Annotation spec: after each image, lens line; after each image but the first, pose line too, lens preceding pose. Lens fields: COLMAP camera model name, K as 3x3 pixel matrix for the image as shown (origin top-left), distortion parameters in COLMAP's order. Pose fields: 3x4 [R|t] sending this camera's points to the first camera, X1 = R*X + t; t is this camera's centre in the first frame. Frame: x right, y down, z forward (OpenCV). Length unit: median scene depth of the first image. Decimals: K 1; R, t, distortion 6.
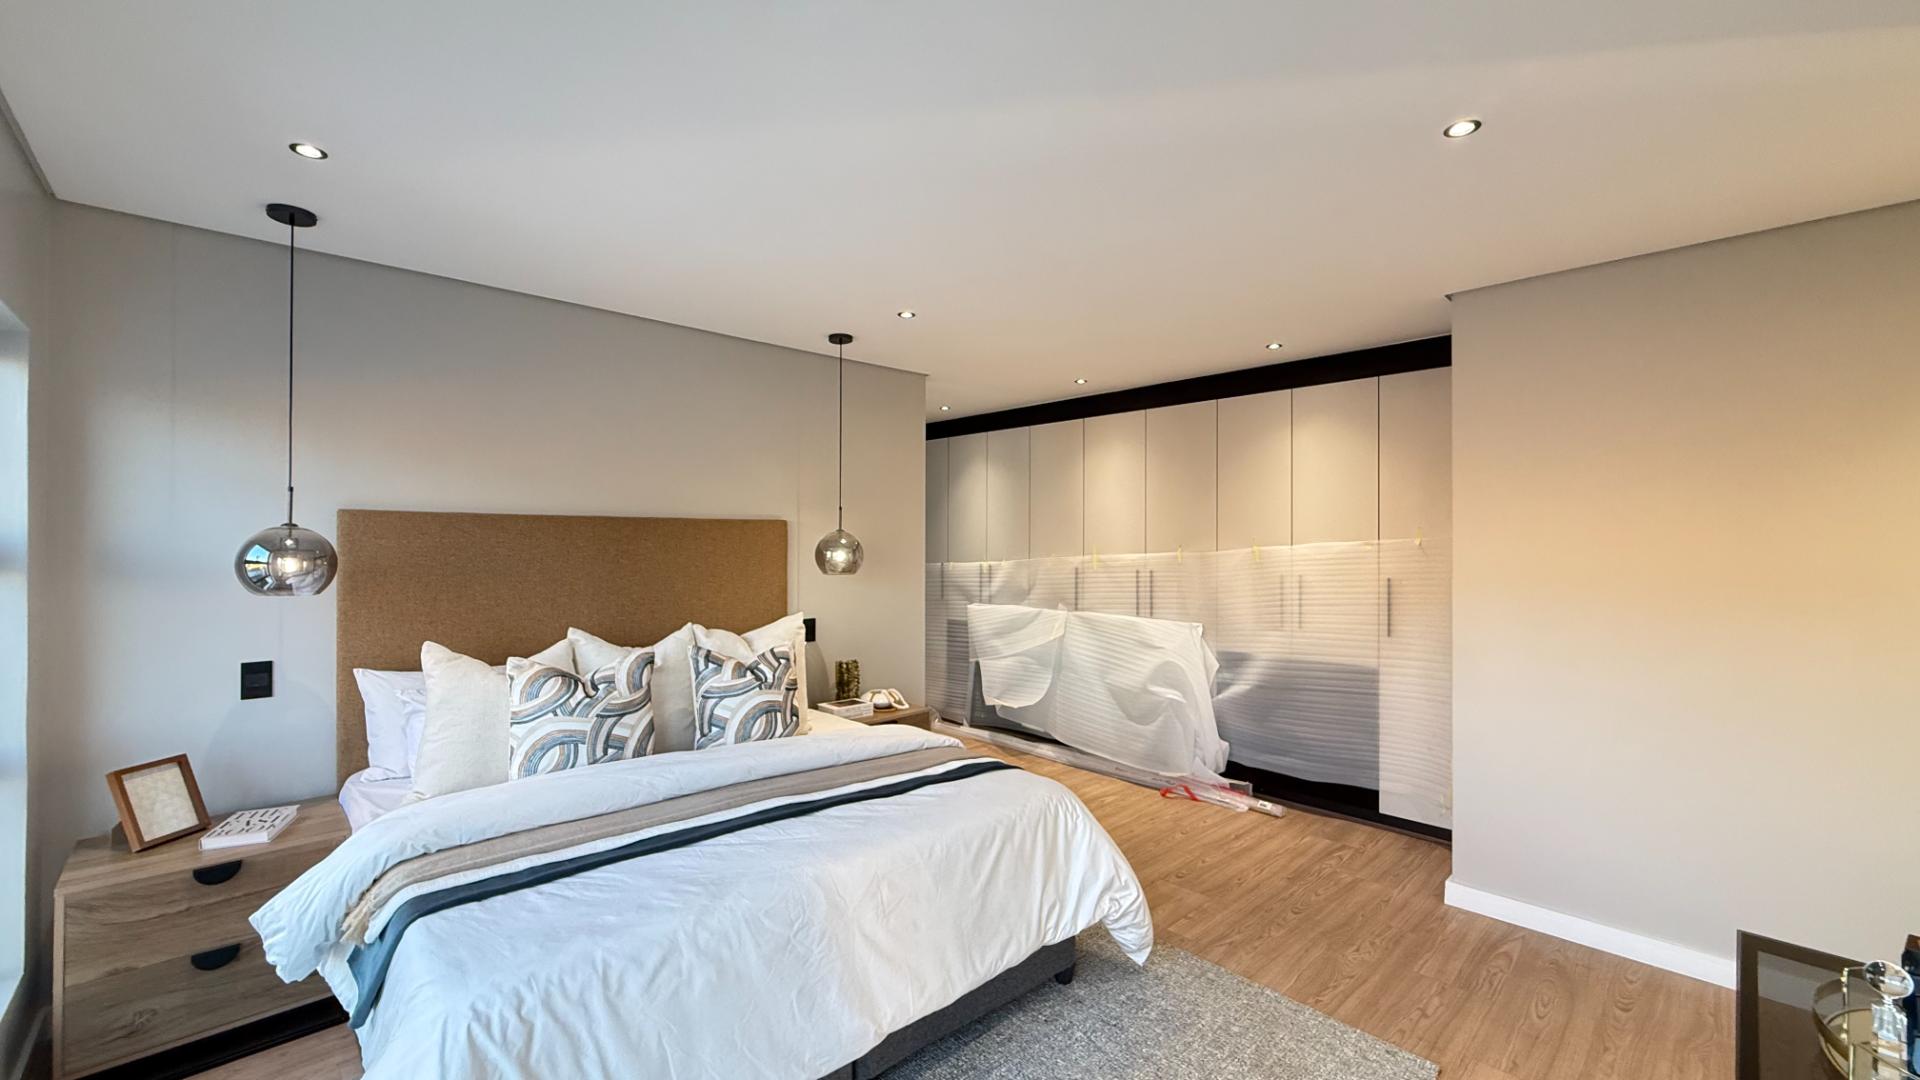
lens RADIAL K [[766.3, 0, 948.3], [0, 766.3, 550.6], [0, 0, 1]] dist [-0.003196, -0.000211]
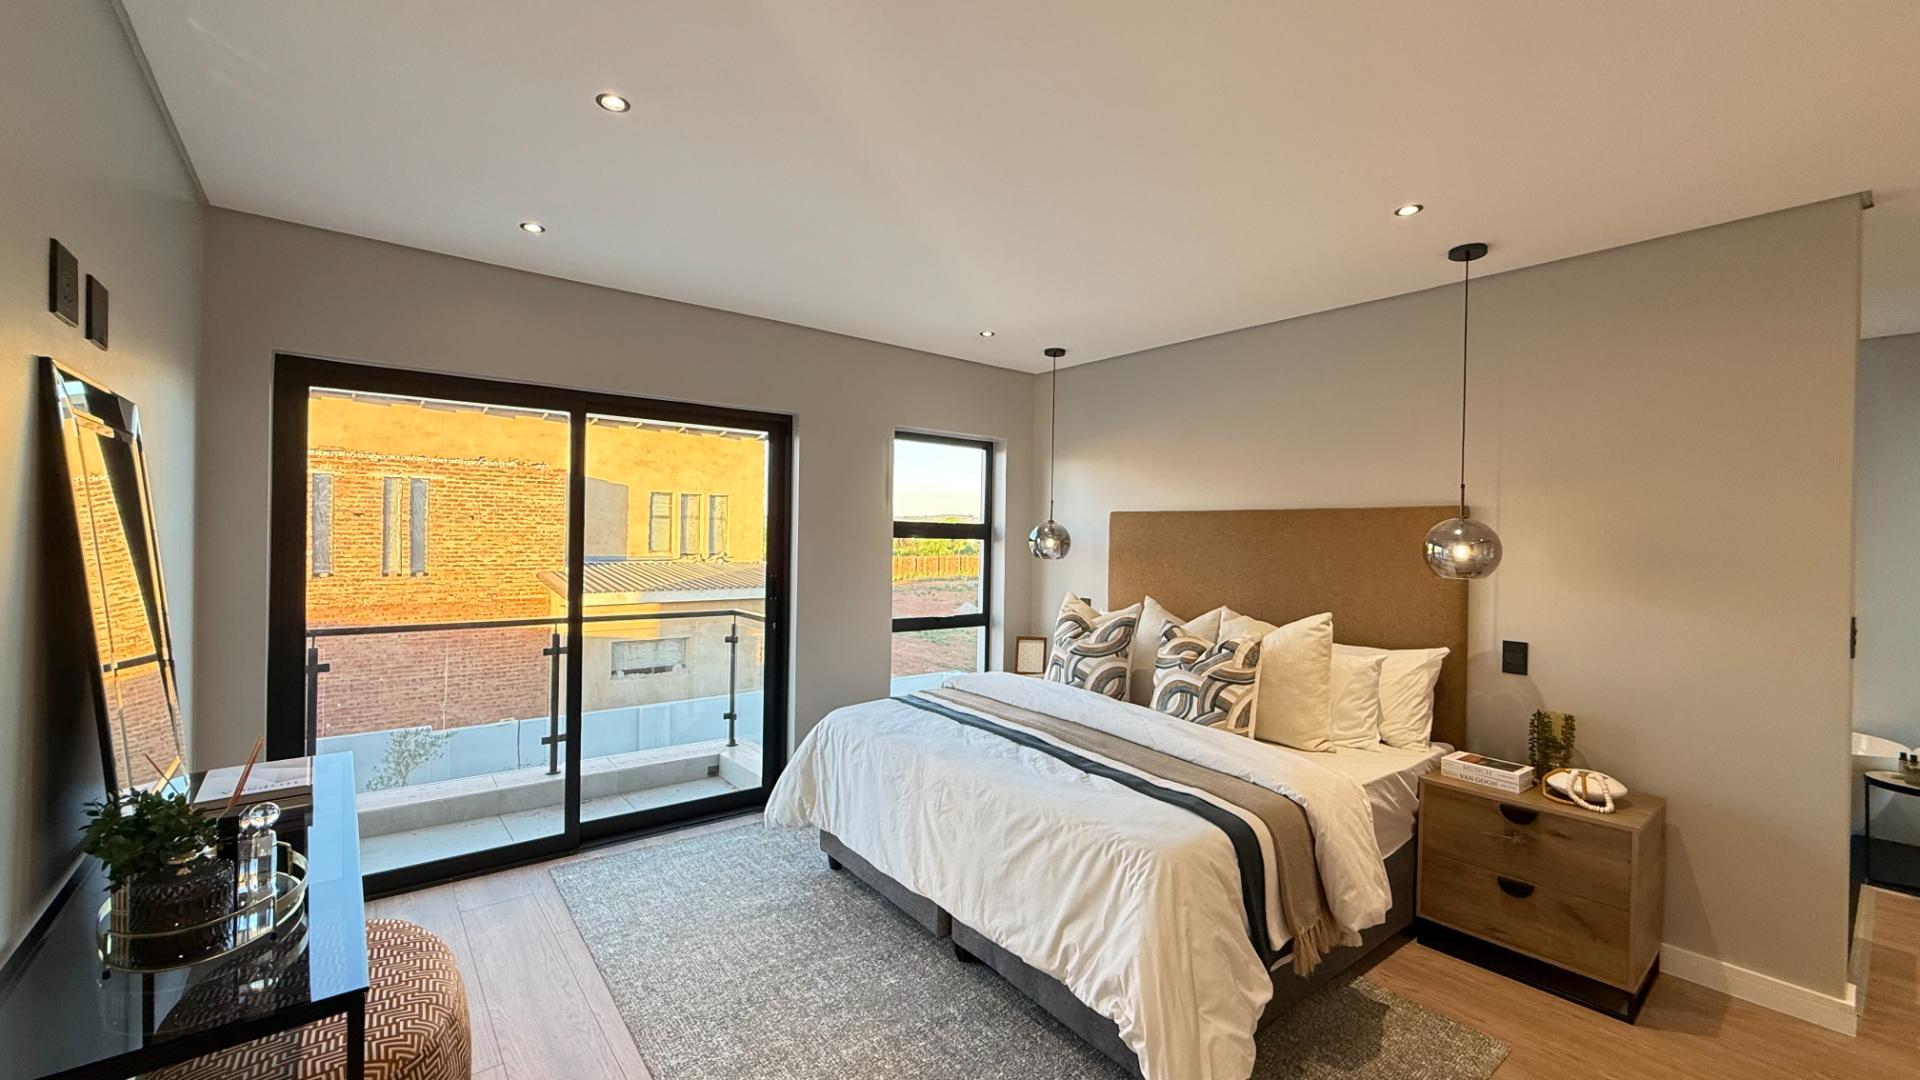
lens RADIAL K [[766.3, 0, 948.8], [0, 766.3, 528.8], [0, 0, 1]] dist [-0.003196, -0.000211]
pose [[-0.099130, -0.006692, -0.995052, 0.949358], [-0.019559, 0.999797, -0.004775, -0.001059], [0.994882, 0.018989, -0.099241, 0.879819]]
